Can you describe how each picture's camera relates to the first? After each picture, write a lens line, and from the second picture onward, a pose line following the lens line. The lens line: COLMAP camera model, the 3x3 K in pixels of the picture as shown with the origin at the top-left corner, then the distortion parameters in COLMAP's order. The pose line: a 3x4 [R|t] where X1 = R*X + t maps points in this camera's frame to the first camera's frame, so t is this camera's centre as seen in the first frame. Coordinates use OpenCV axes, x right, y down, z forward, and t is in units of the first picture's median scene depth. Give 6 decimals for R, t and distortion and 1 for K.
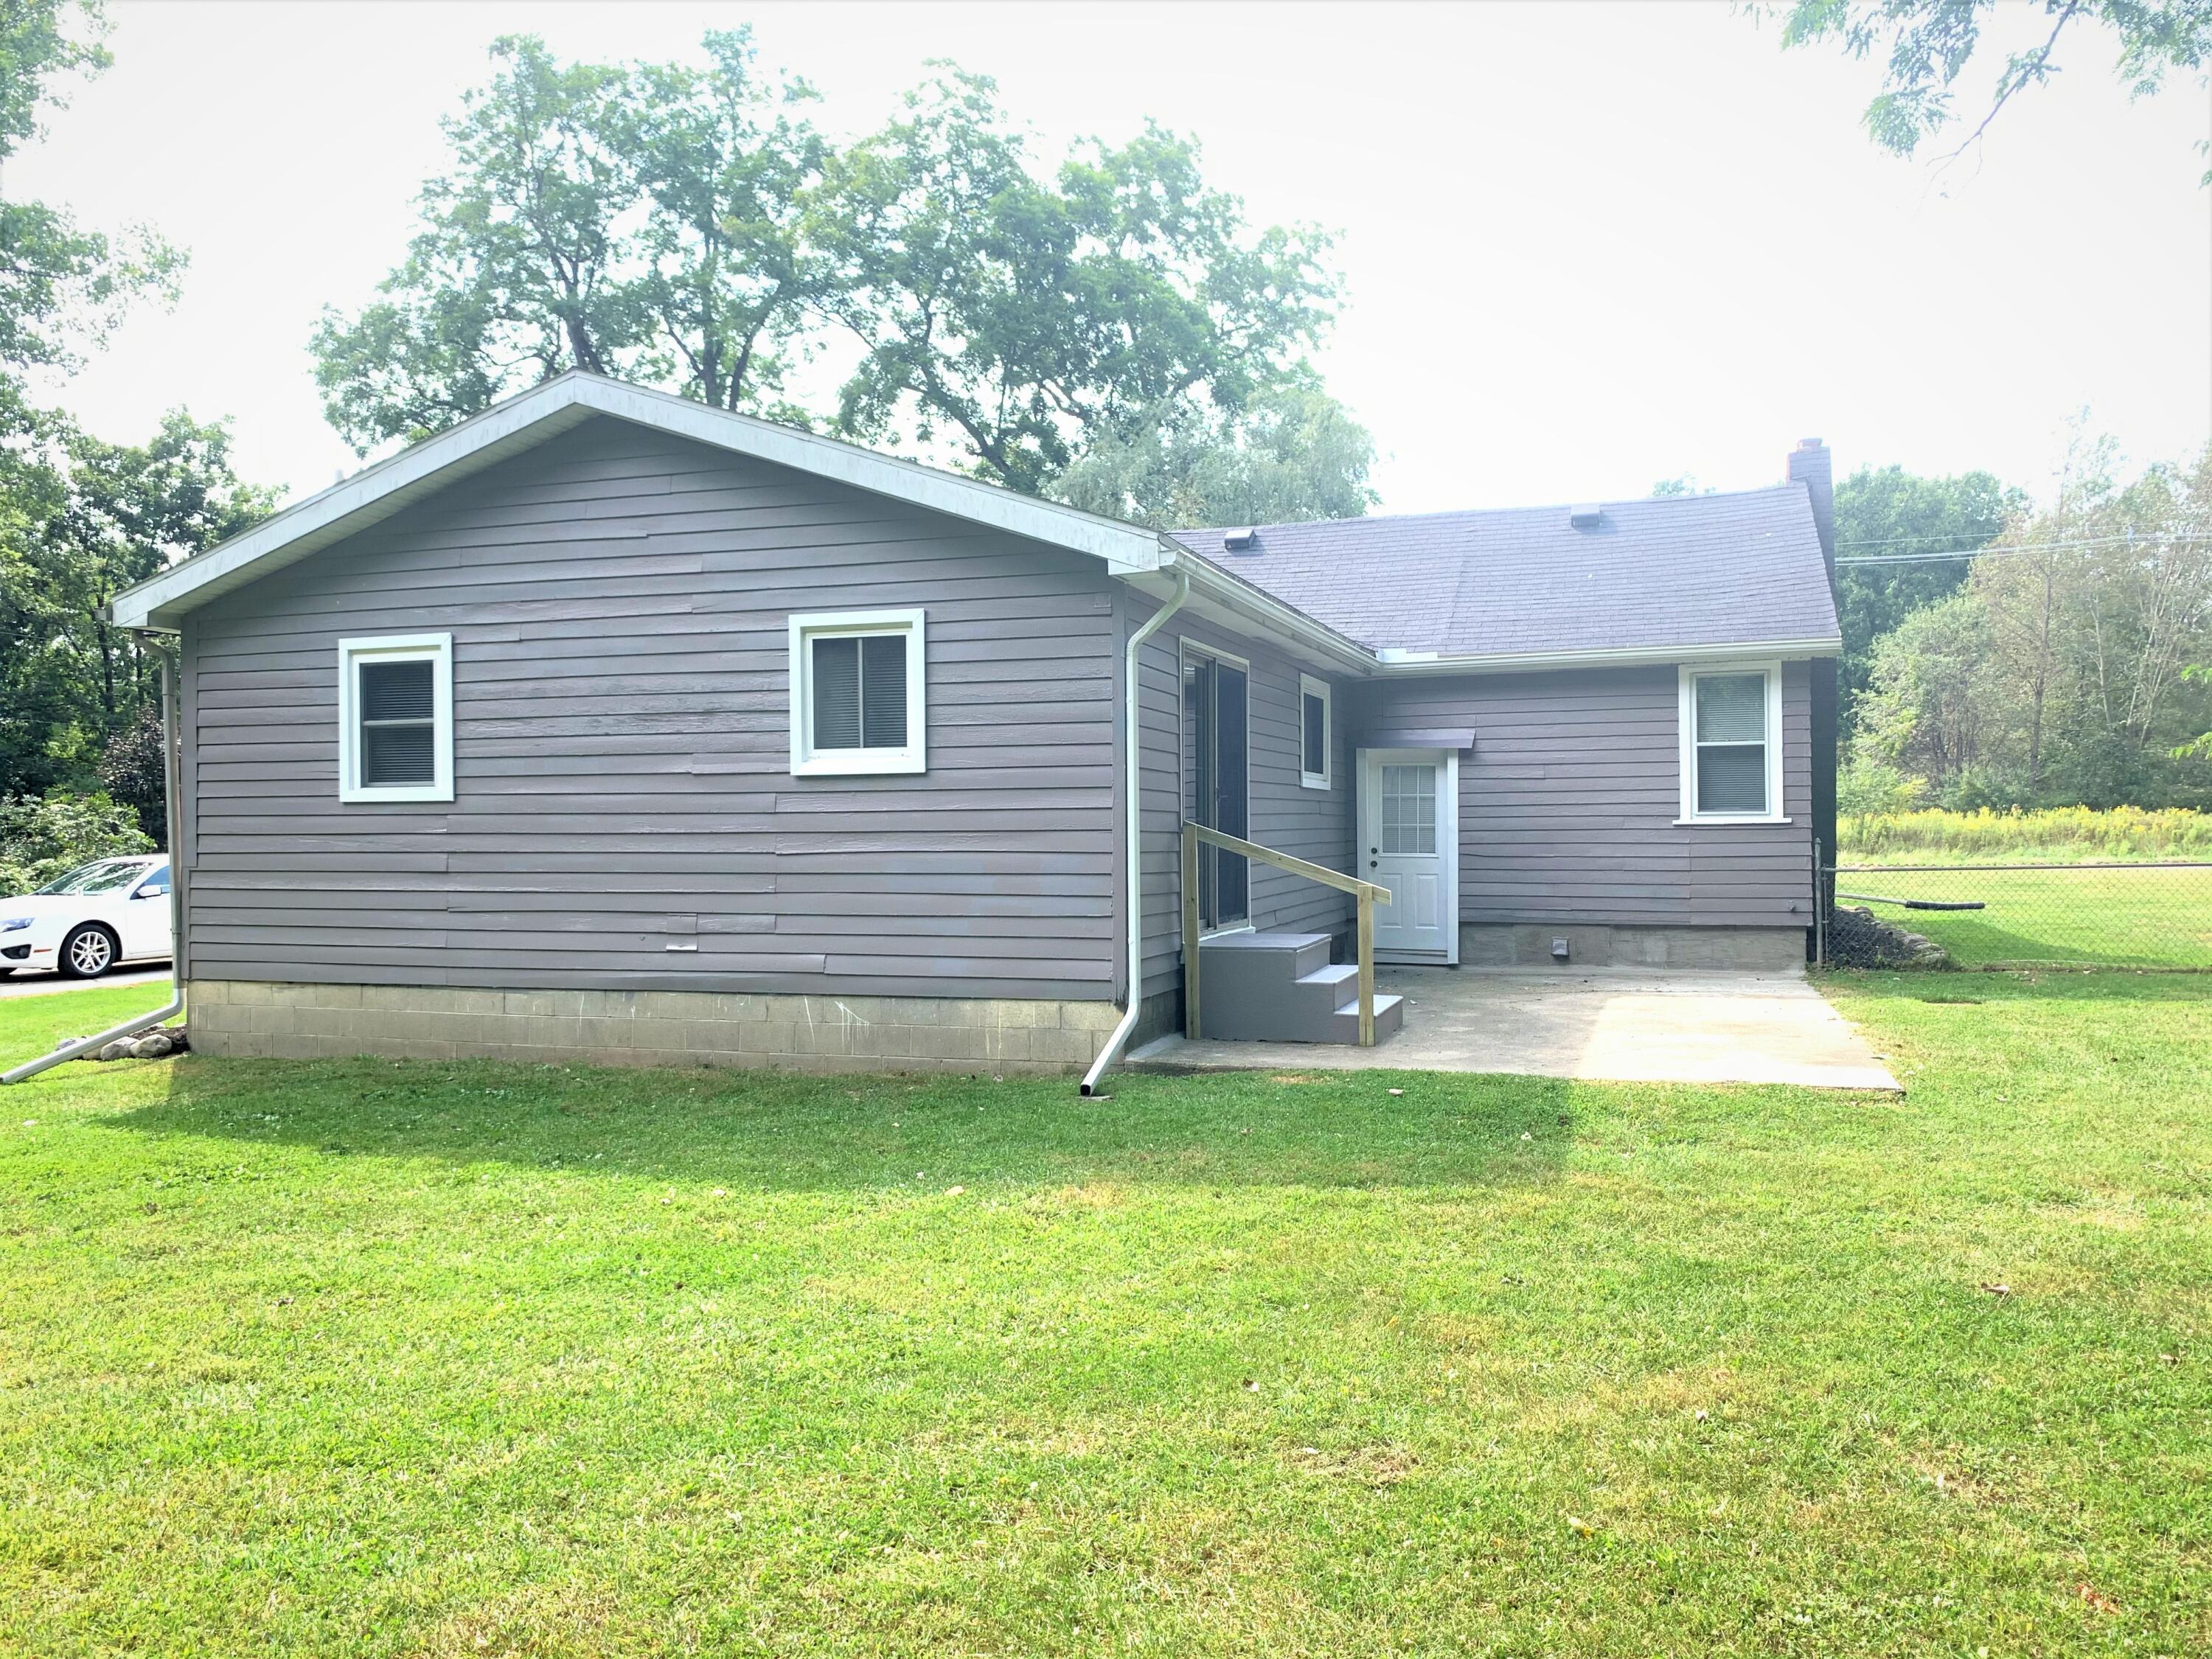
lens RADIAL K [[1682.8, 0, 1097.8], [0, 1682.8, 815.8], [0, 0, 1]] dist [0.015413, -0.029252]
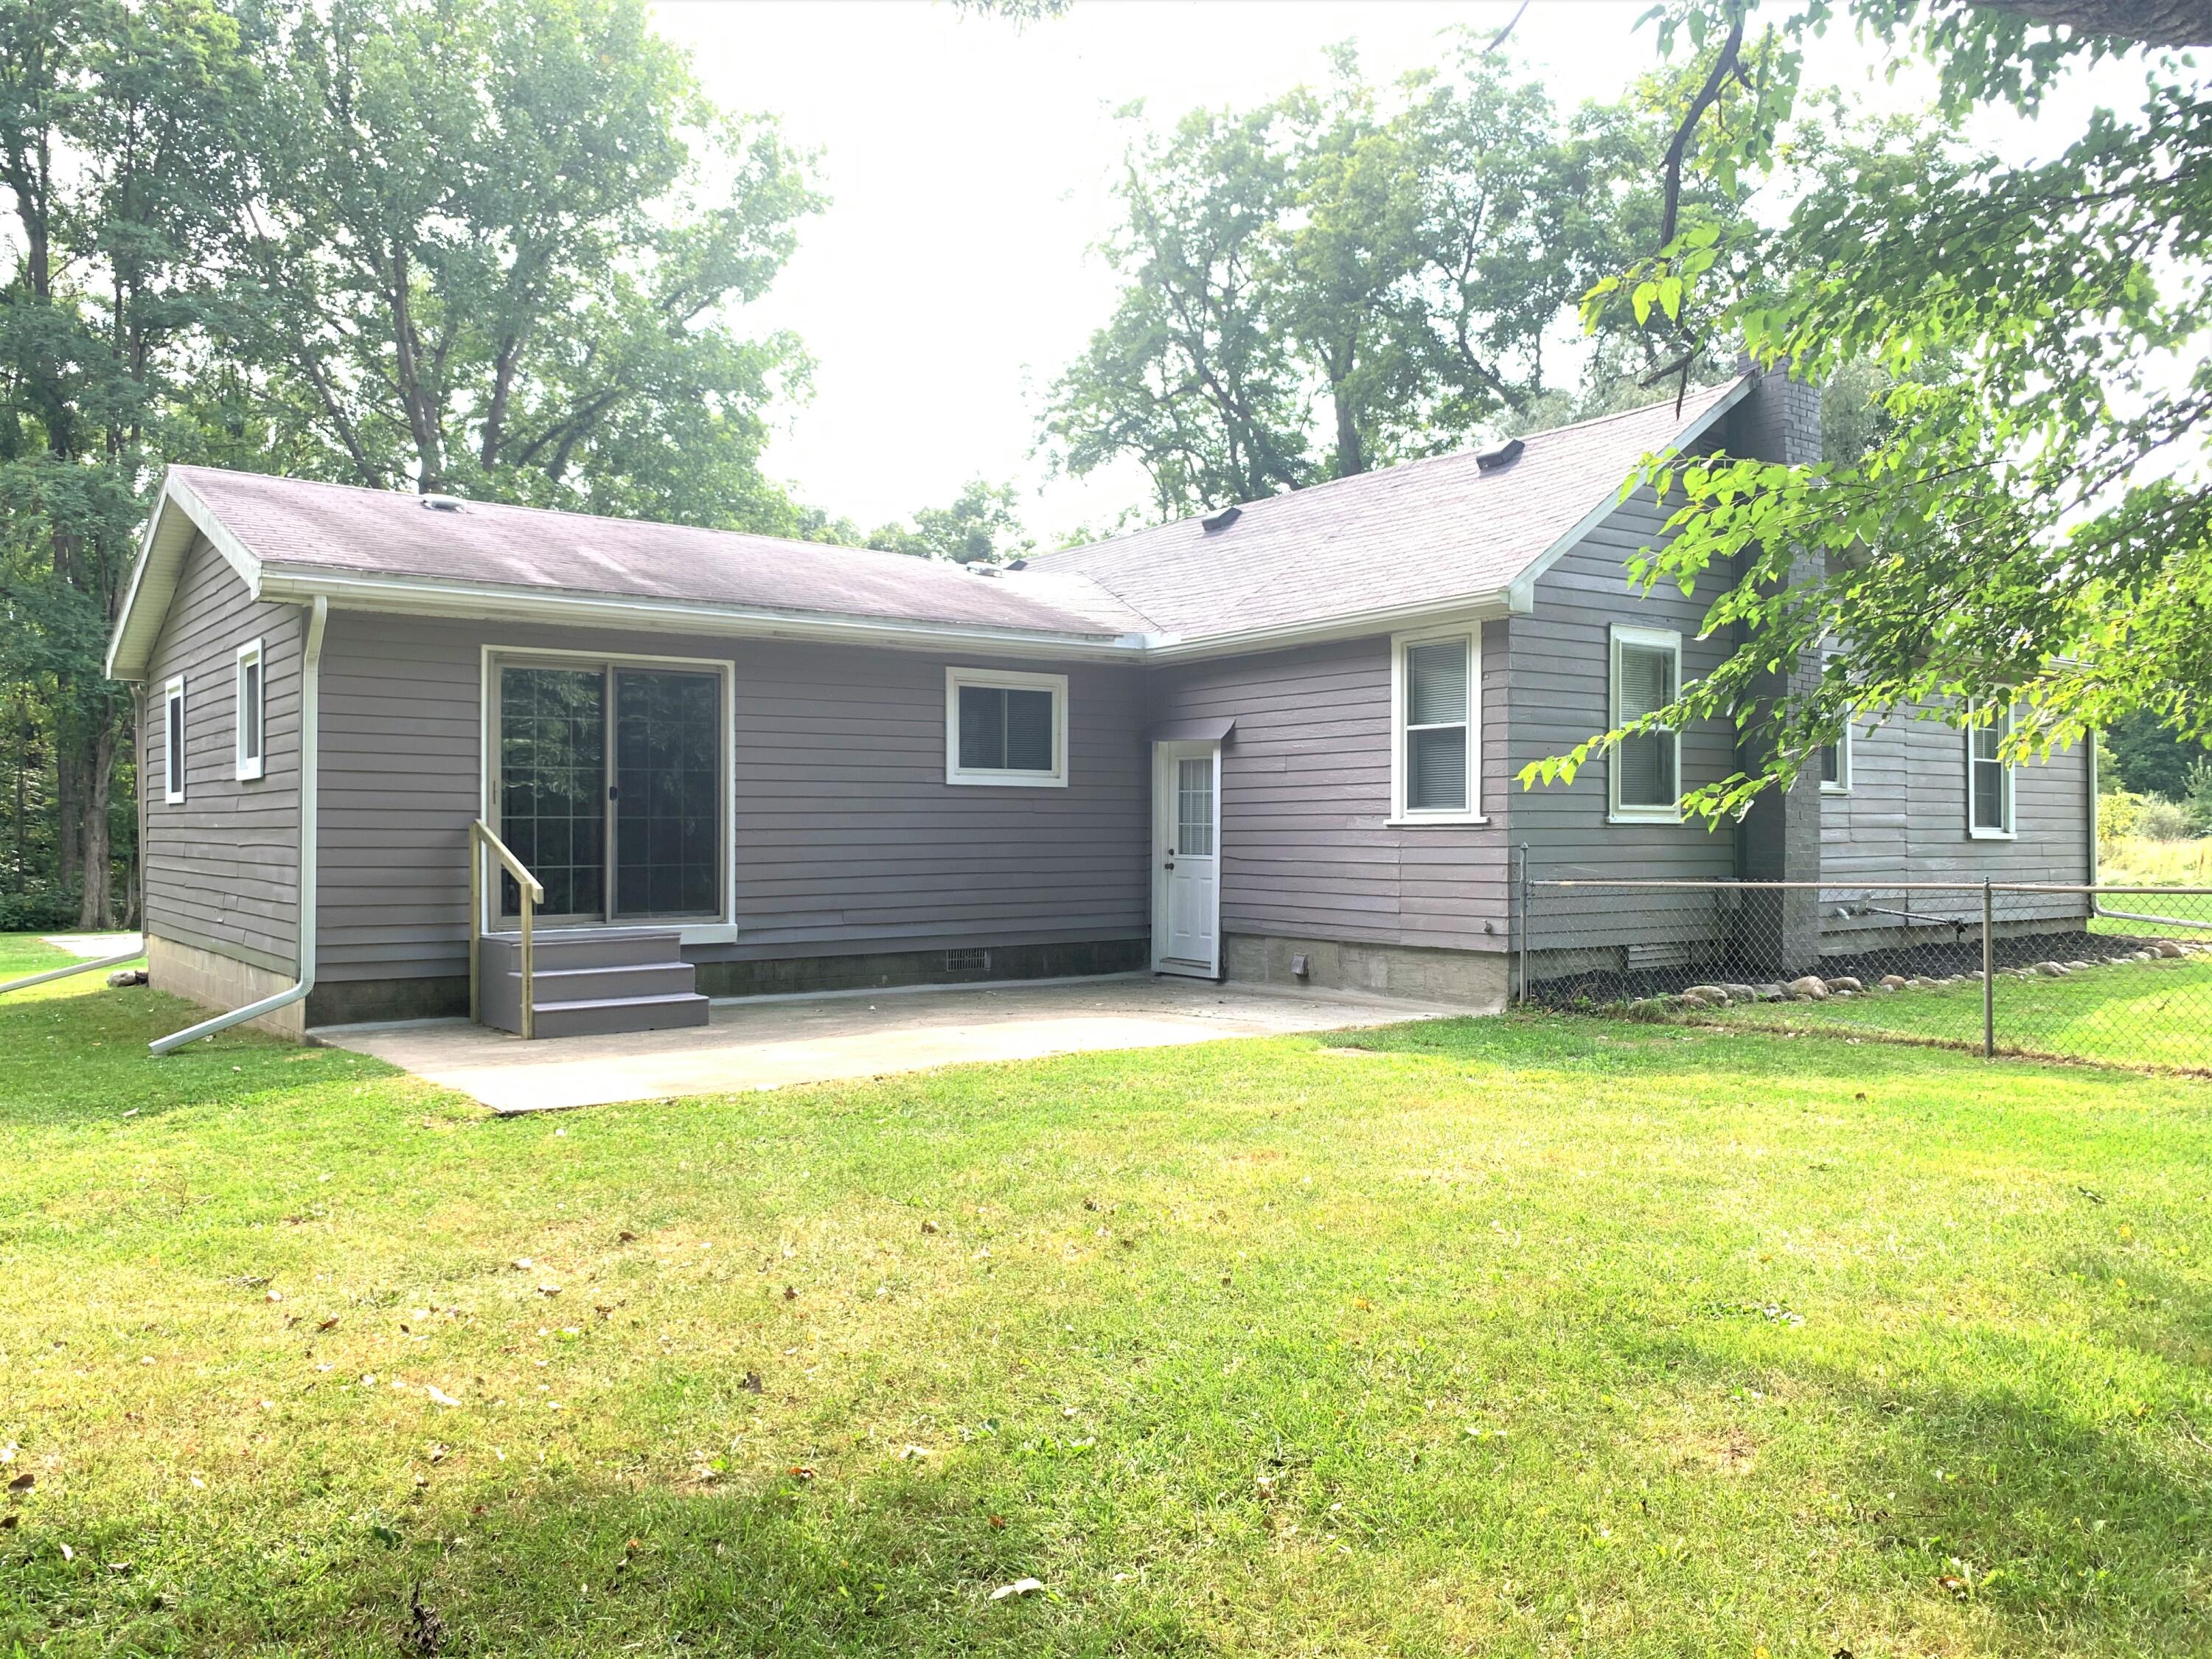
lens RADIAL K [[1682.8, 0, 1097.8], [0, 1682.8, 815.8], [0, 0, 1]] dist [0.015413, -0.029252]
pose [[0.812645, 0.004277, -0.582744, 0.712338], [-0.012124, 0.999881, -0.009569, 0.010769], [0.582633, 0.014842, 0.812600, 0.235901]]
